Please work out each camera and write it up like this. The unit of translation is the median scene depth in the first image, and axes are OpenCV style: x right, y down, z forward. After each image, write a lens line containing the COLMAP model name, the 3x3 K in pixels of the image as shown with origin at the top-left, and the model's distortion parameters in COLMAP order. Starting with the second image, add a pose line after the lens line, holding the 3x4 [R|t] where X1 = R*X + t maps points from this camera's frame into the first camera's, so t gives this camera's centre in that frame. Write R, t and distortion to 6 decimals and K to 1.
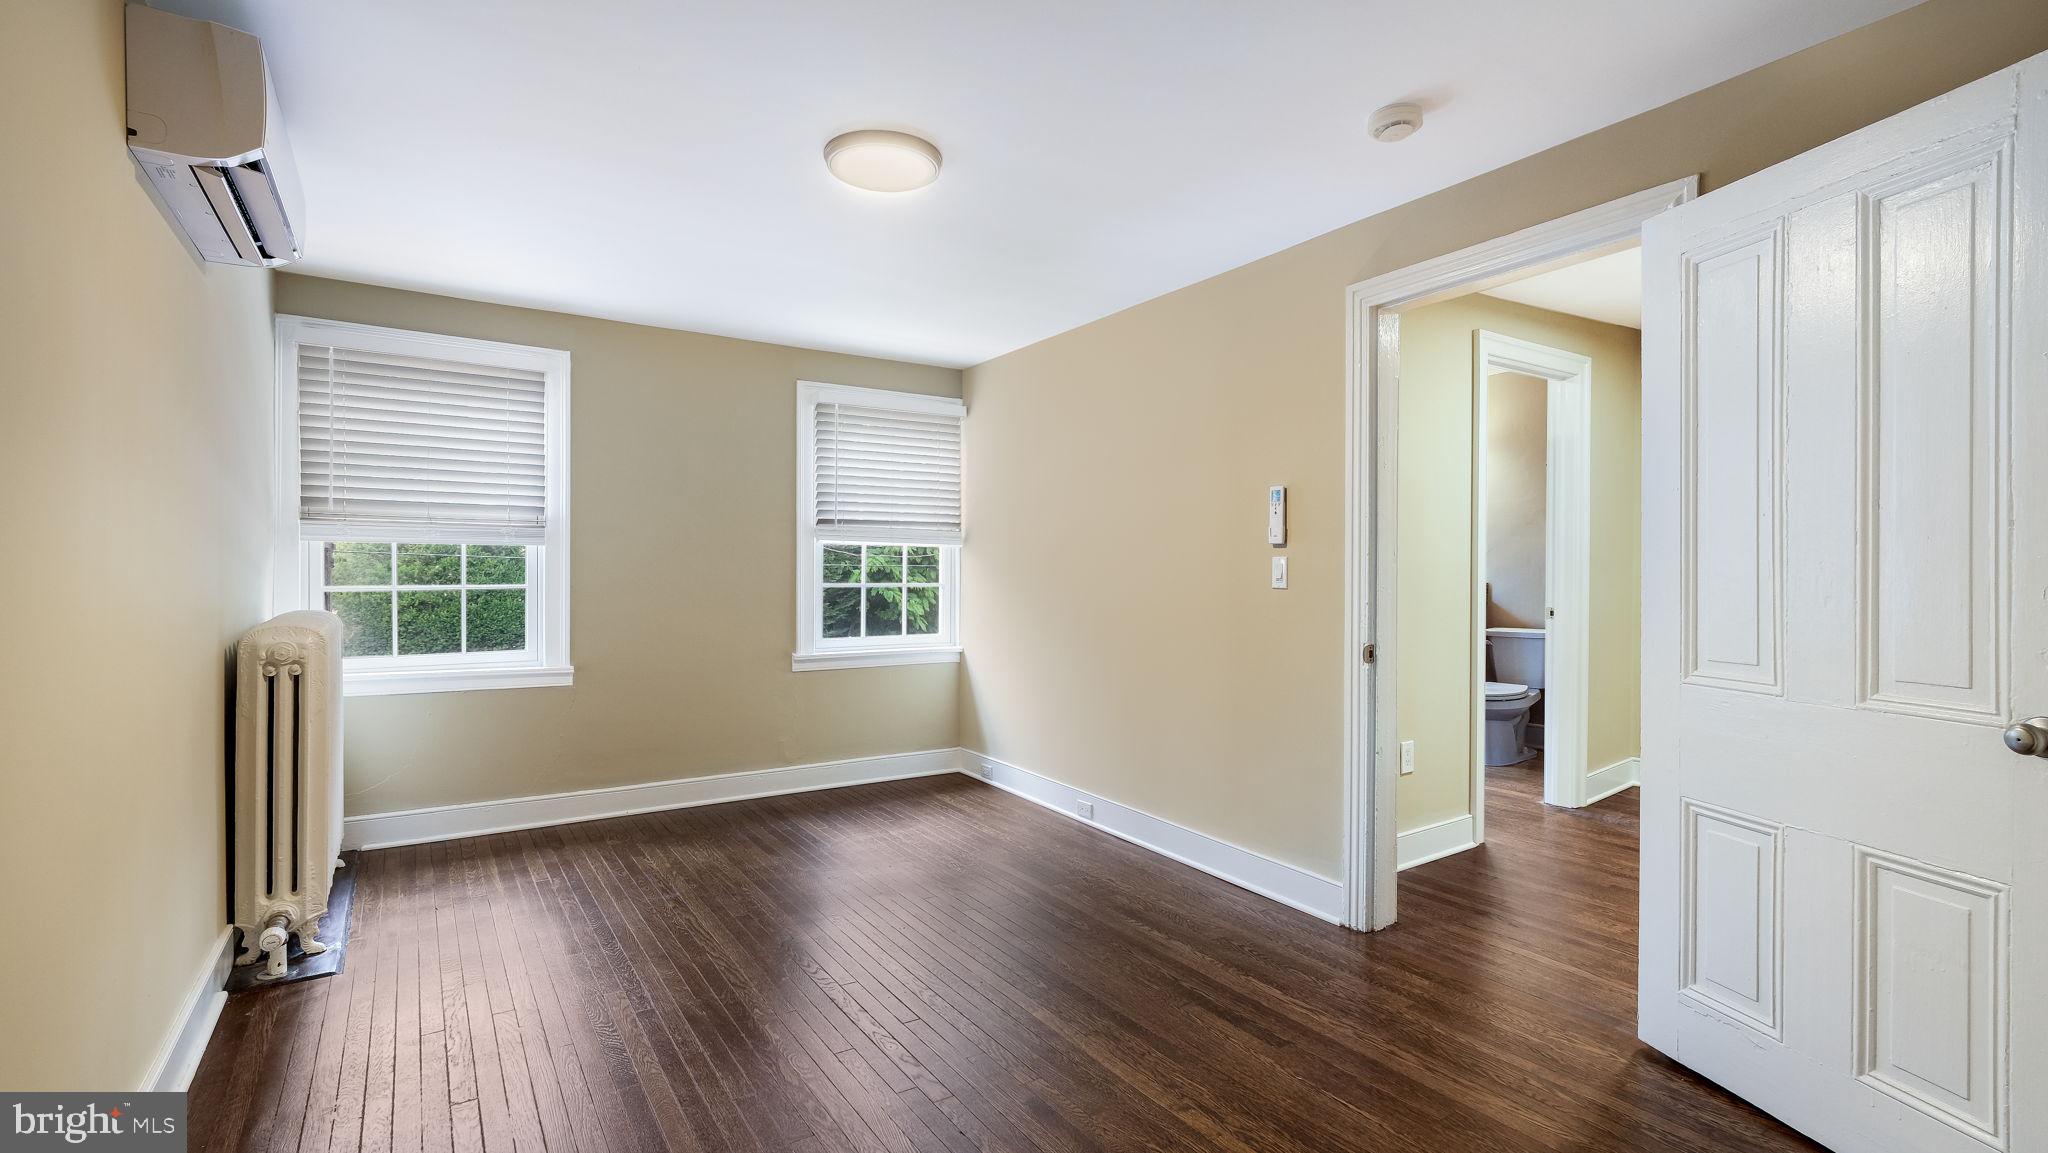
lens RADIAL K [[915.7, 0, 1023.8], [0, 915.7, 580.6], [0, 0, 1]] dist [-0.002476, -0.000624]
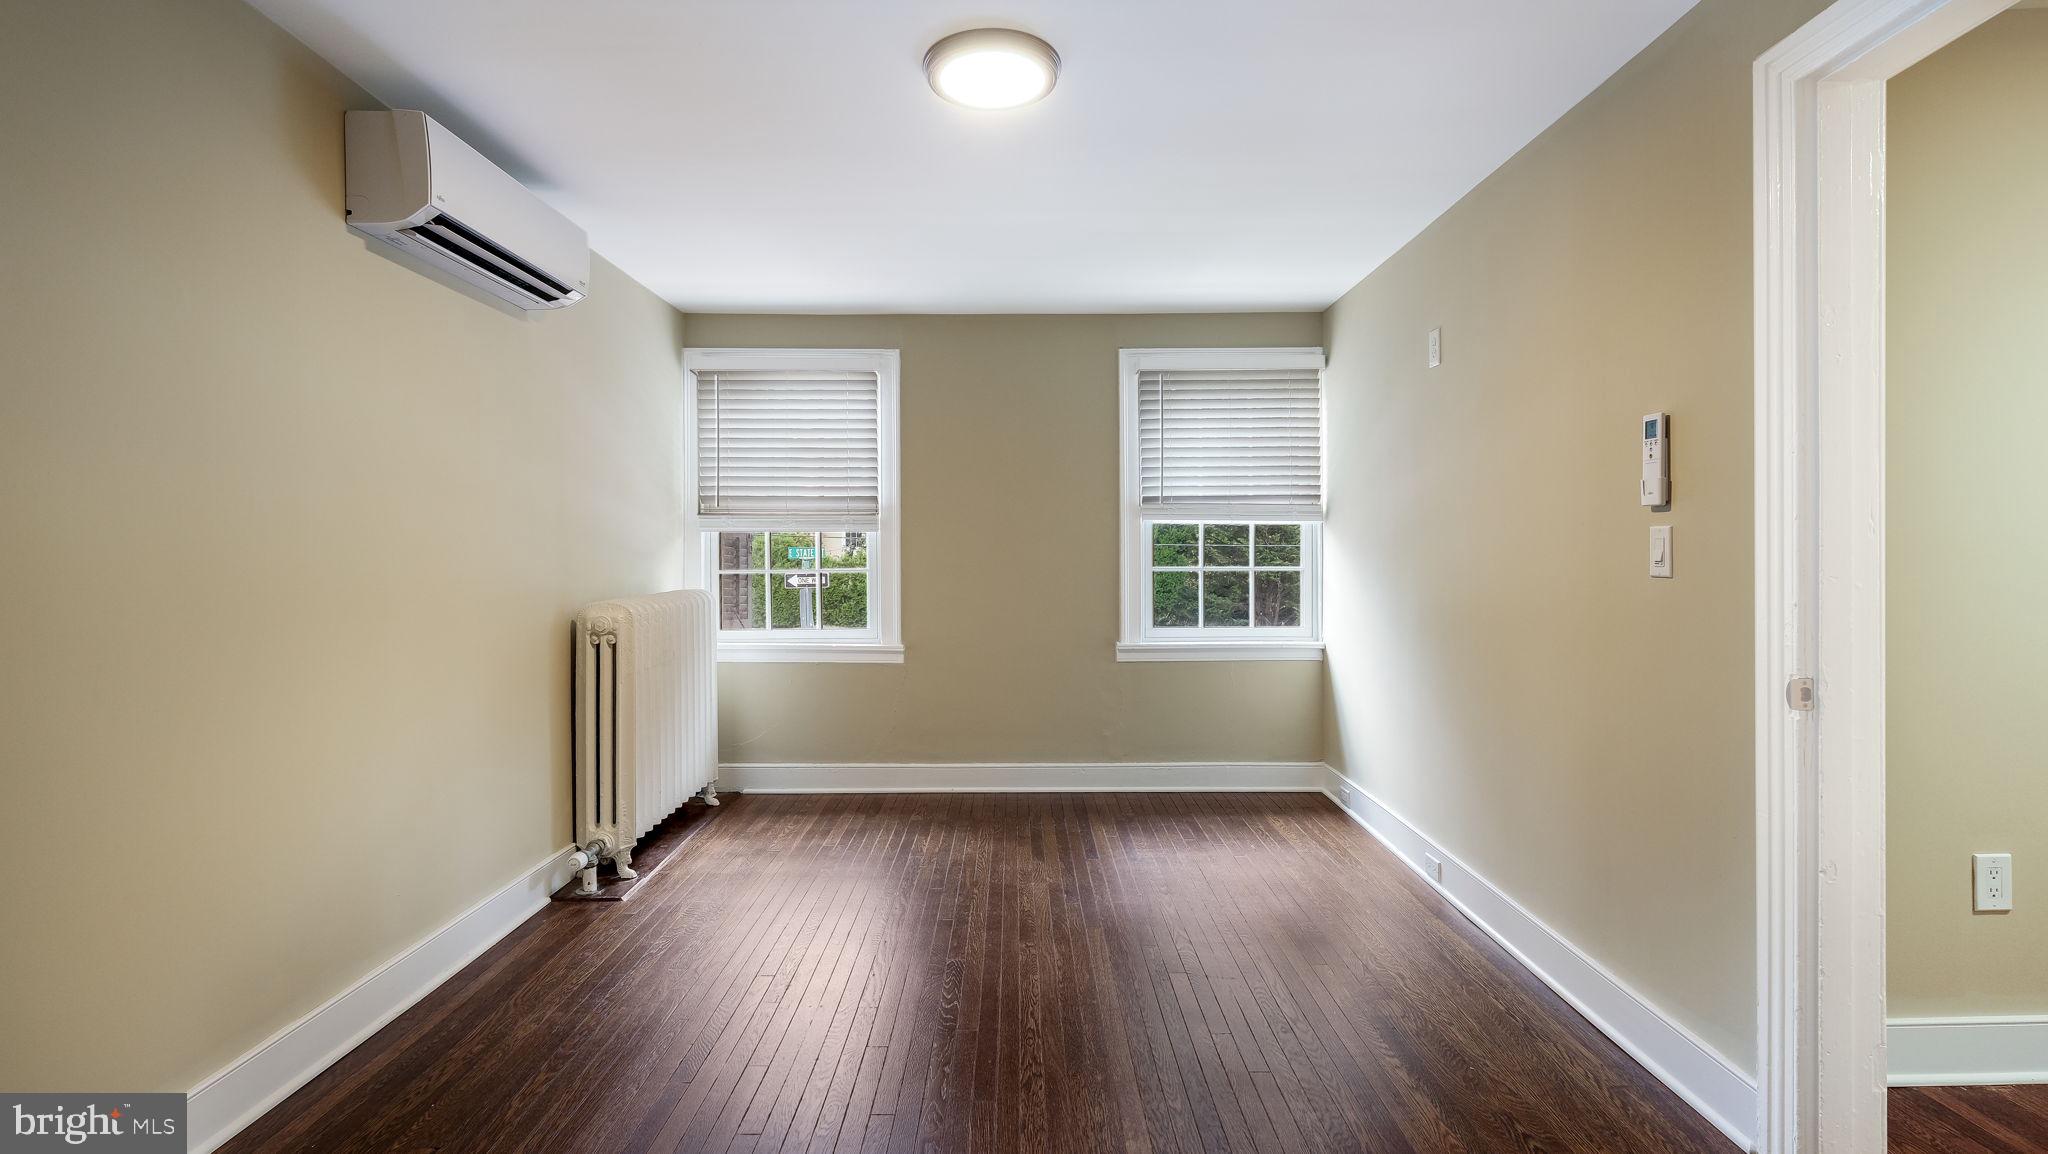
lens RADIAL K [[915.7, 0, 1022.5], [0, 915.7, 557.4], [0, 0, 1]] dist [-0.002476, -0.000624]
pose [[0.834080, -0.005350, -0.551617, 0.208343], [0.002298, 0.999978, -0.006225, -0.001226], [0.551638, 0.003924, 0.834074, 0.191435]]
